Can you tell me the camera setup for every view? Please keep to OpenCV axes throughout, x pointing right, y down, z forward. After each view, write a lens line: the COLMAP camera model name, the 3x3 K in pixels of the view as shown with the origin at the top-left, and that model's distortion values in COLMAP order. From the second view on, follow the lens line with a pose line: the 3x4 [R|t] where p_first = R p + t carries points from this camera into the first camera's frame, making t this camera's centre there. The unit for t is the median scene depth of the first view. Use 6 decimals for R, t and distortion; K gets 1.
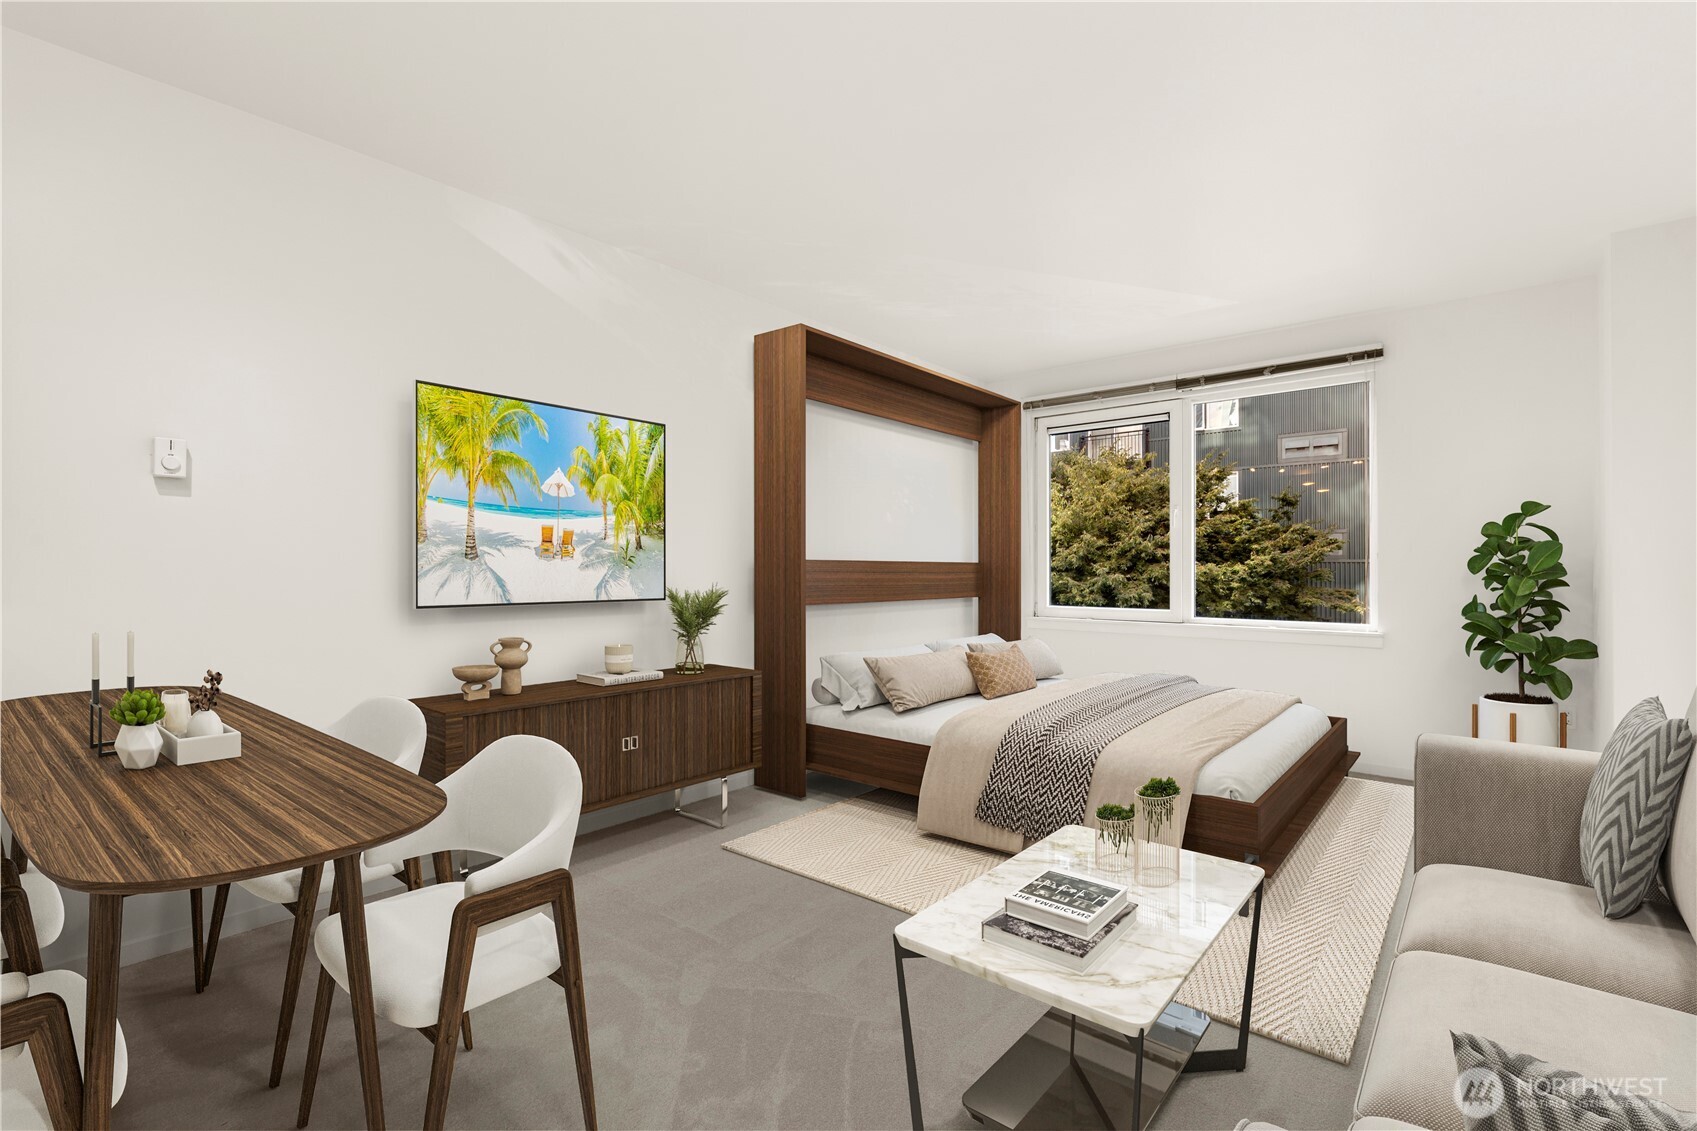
lens RADIAL K [[762.8, 0, 846.5], [0, 762.8, 570.4], [0, 0, 1]] dist [0.008995, -0.000275]
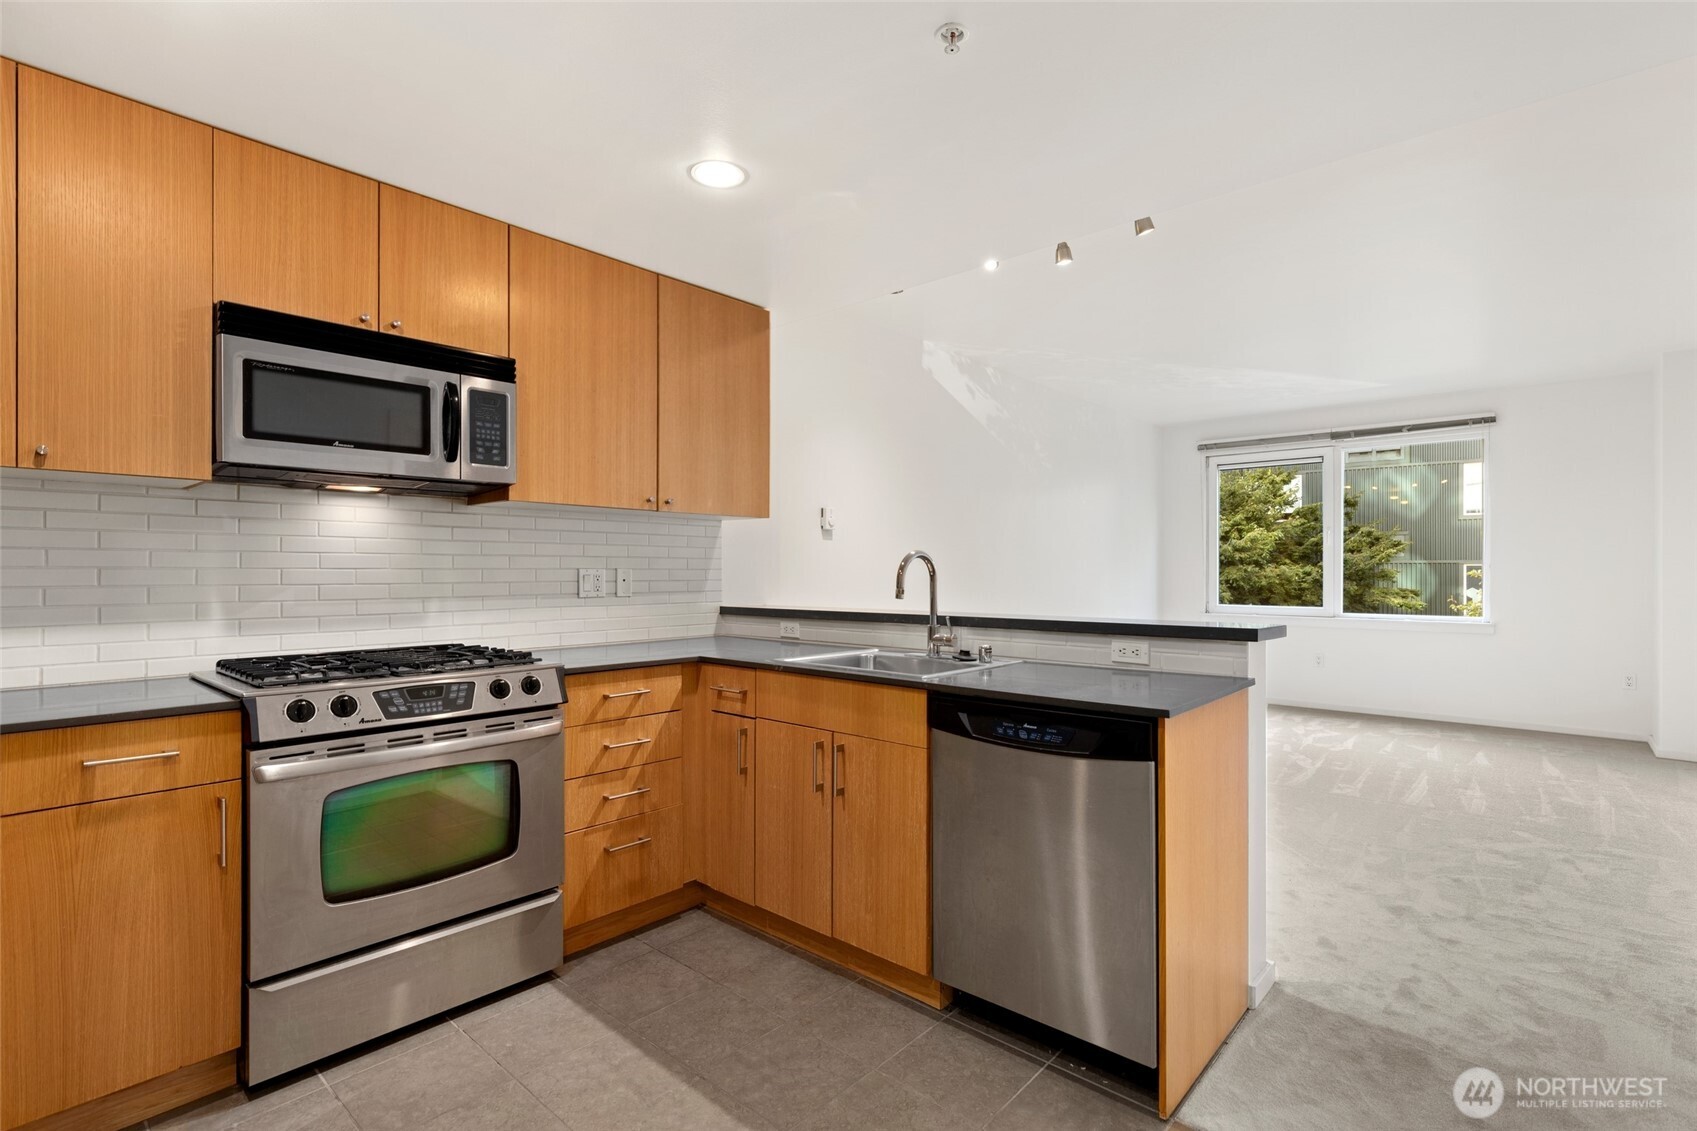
lens RADIAL K [[800.0, 0, 849.2], [0, 800.0, 570.2], [0, 0, 1]] dist [0.000158, -0.000328]
pose [[0.999900, -0.001943, -0.014008, -0.102297], [0.001953, 0.999998, 0.000686, -0.004367], [0.014006, -0.000713, 0.999902, -0.104413]]
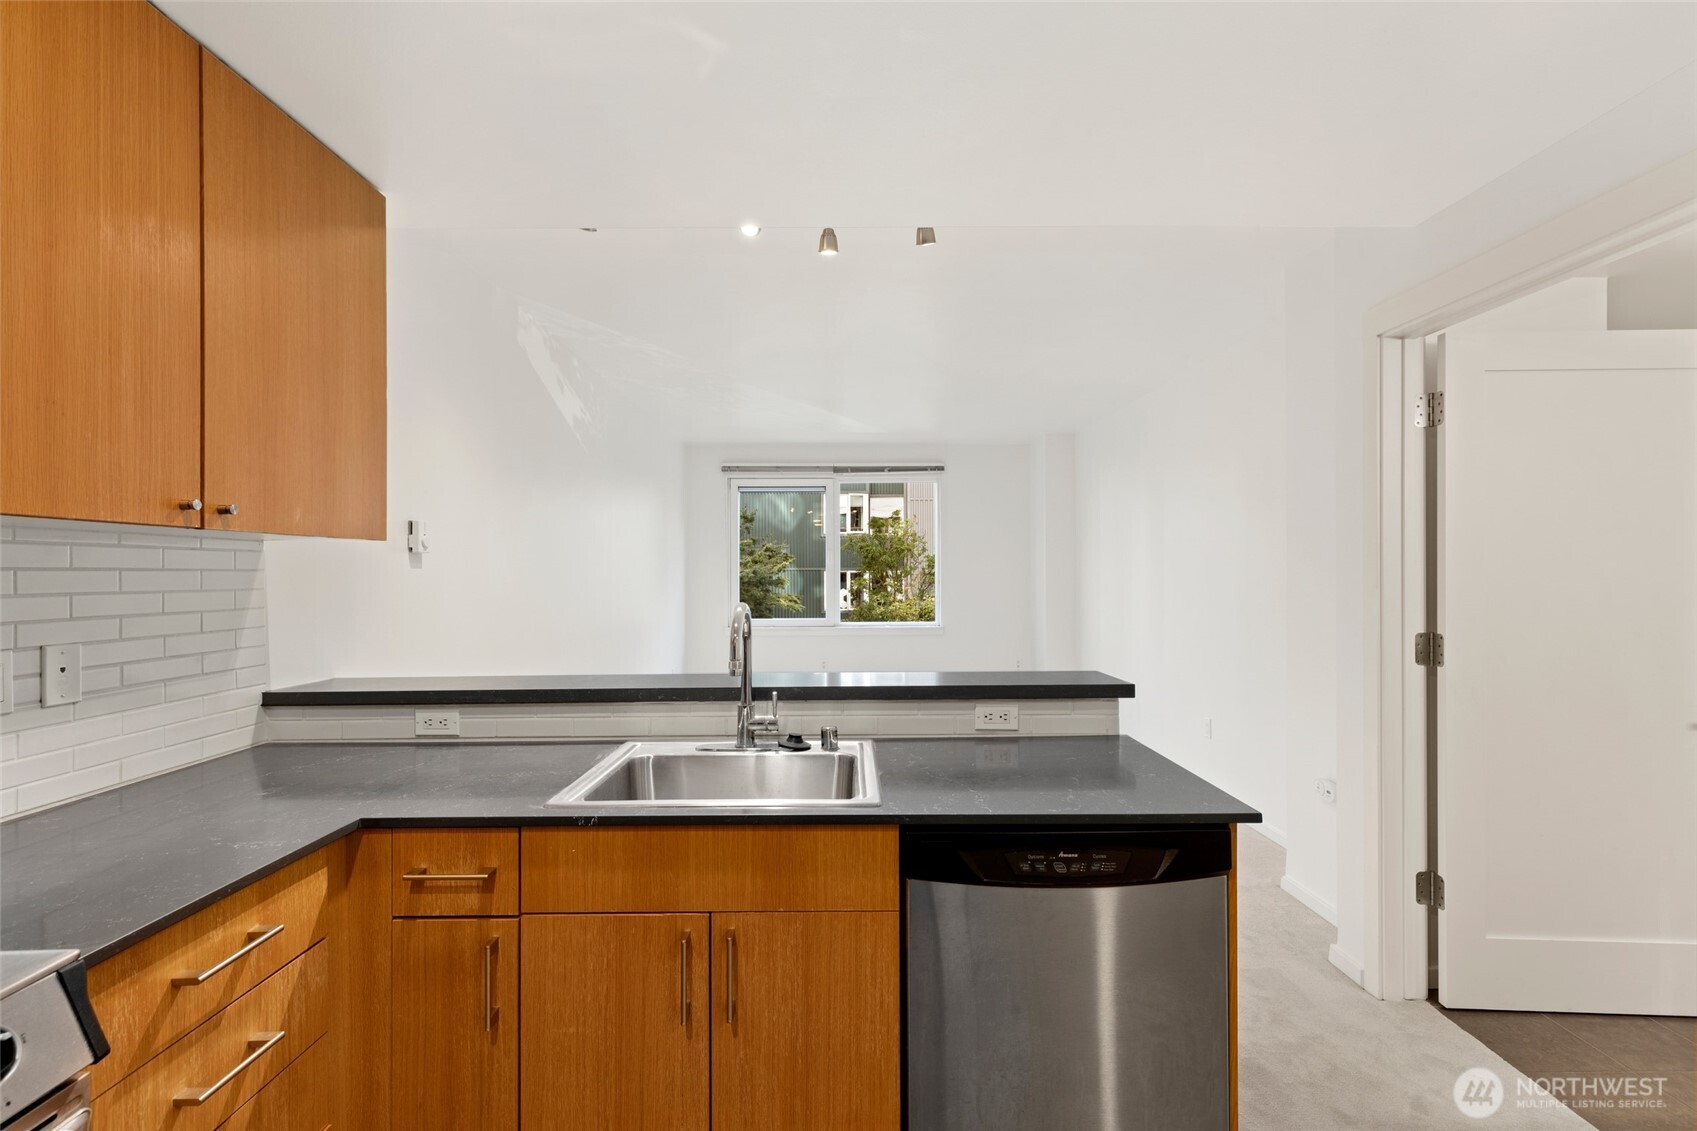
lens RADIAL K [[762.8, 0, 846.5], [0, 762.8, 570.4], [0, 0, 1]] dist [0.008995, -0.000275]
pose [[0.752441, -0.004196, 0.658646, -0.147040], [0.005980, 0.999982, -0.000462, -0.012026], [-0.658633, 0.004286, 0.752452, -0.039943]]
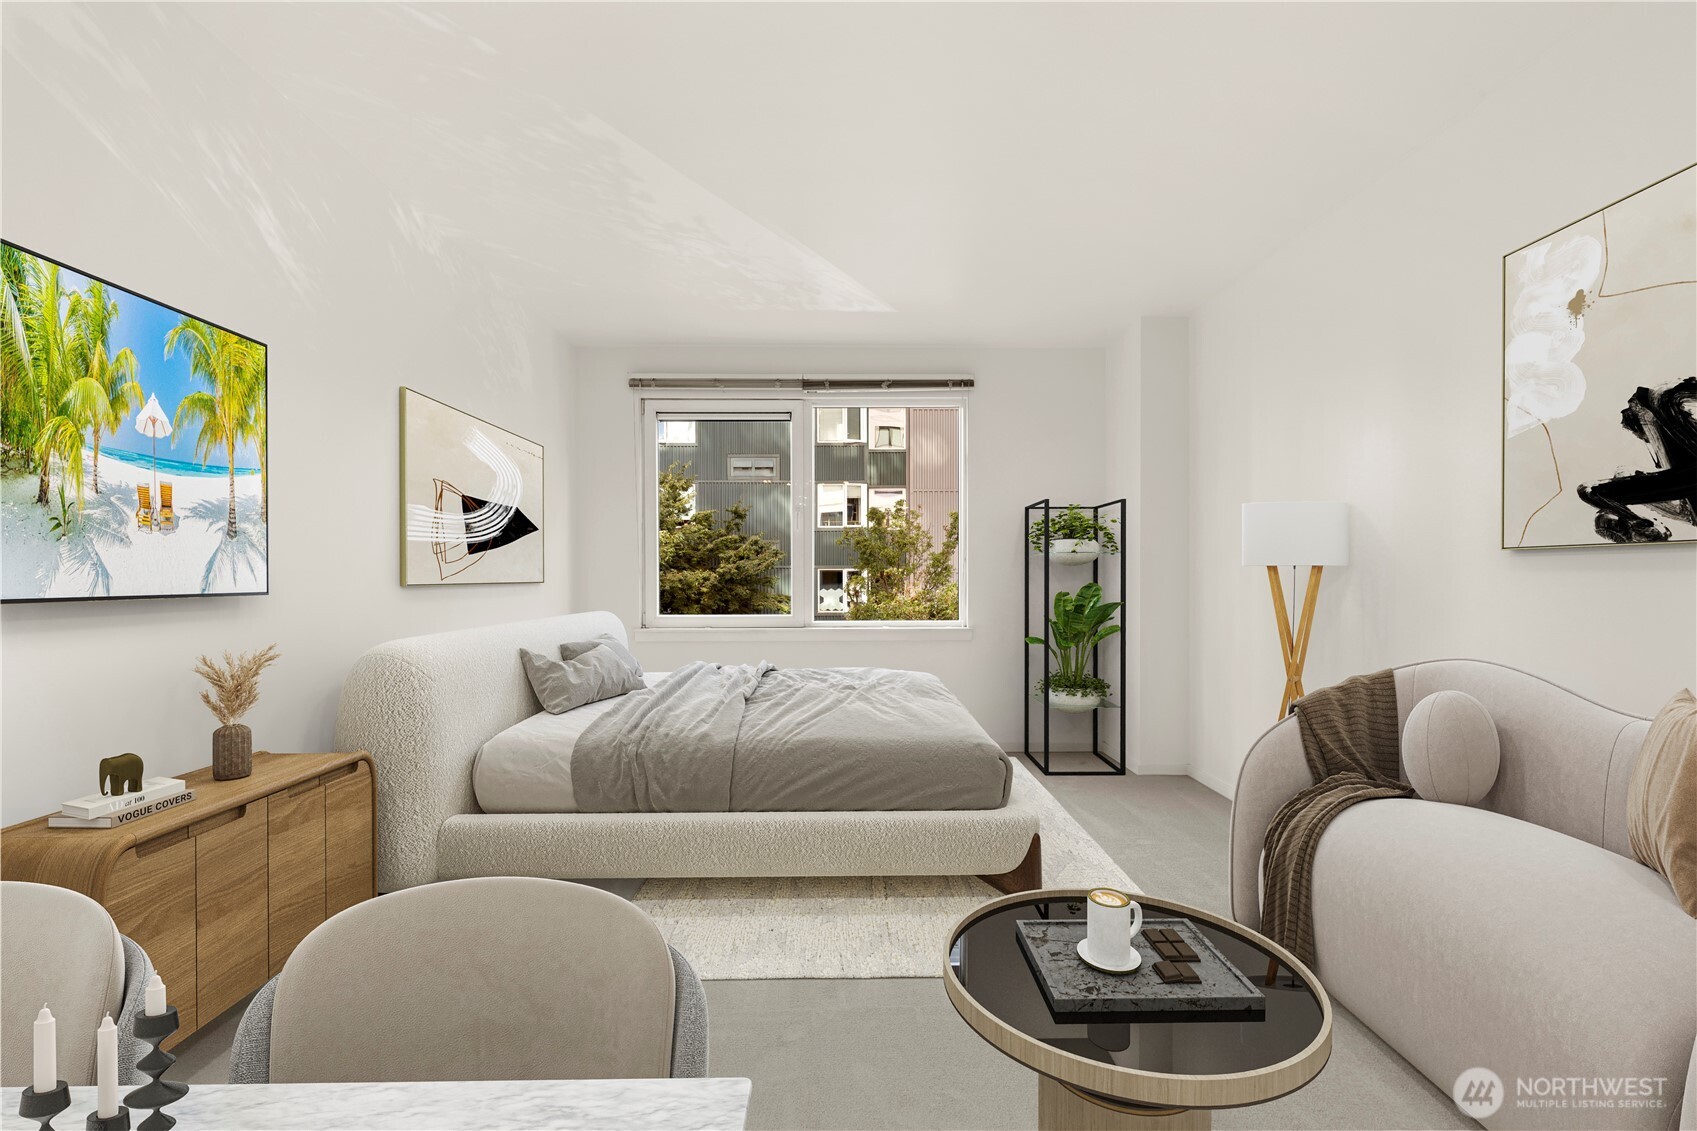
lens RADIAL K [[767.3, 0, 842.9], [0, 767.3, 581.3], [0, 0, 1]] dist [0.000451, -0.000057]
pose [[0.756427, -0.008553, 0.654022, -0.046152], [0.005367, 0.999962, 0.006870, 0.000238], [-0.654056, -0.001686, 0.756445, 0.062264]]
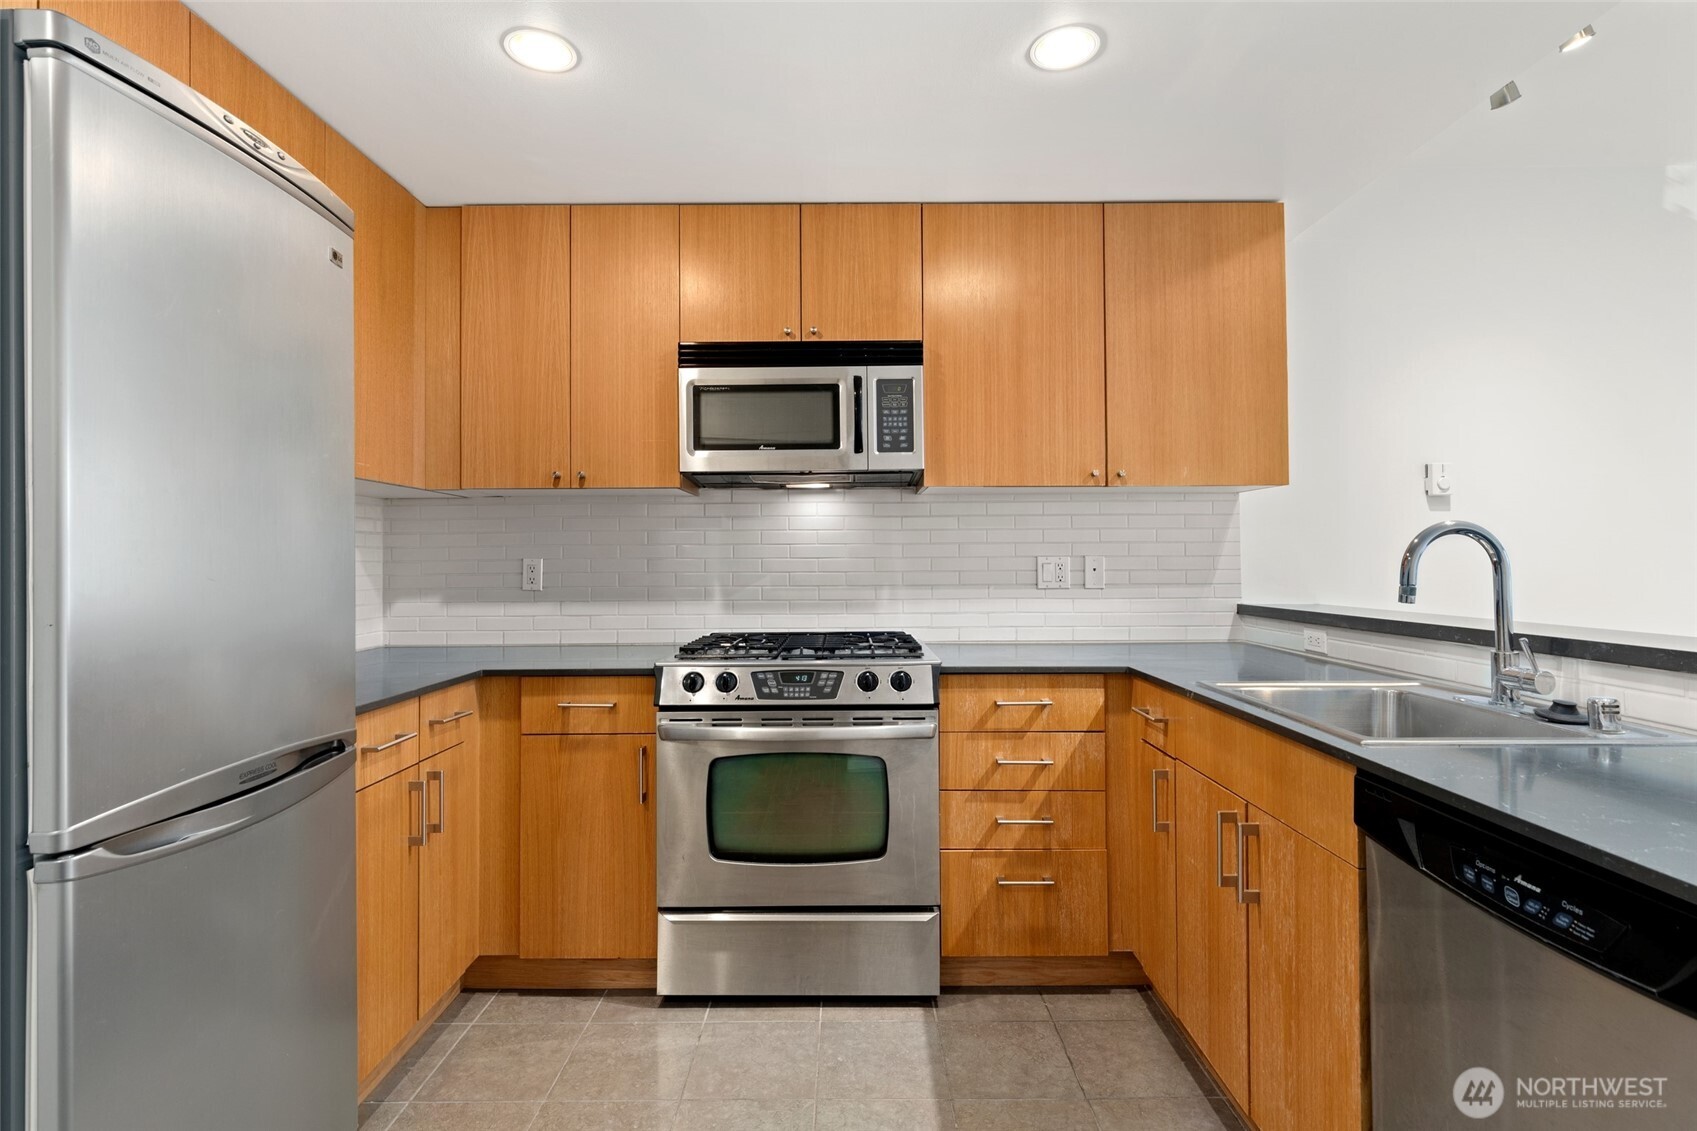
lens RADIAL K [[803.6, 0, 847.8], [0, 803.6, 545.1], [0, 0, 1]] dist [0.001316, -0.000435]
pose [[0.654099, -0.020379, -0.756134, -0.068705], [0.007974, 0.999767, -0.020048, -0.004070], [0.756367, 0.007084, 0.654110, -0.062727]]
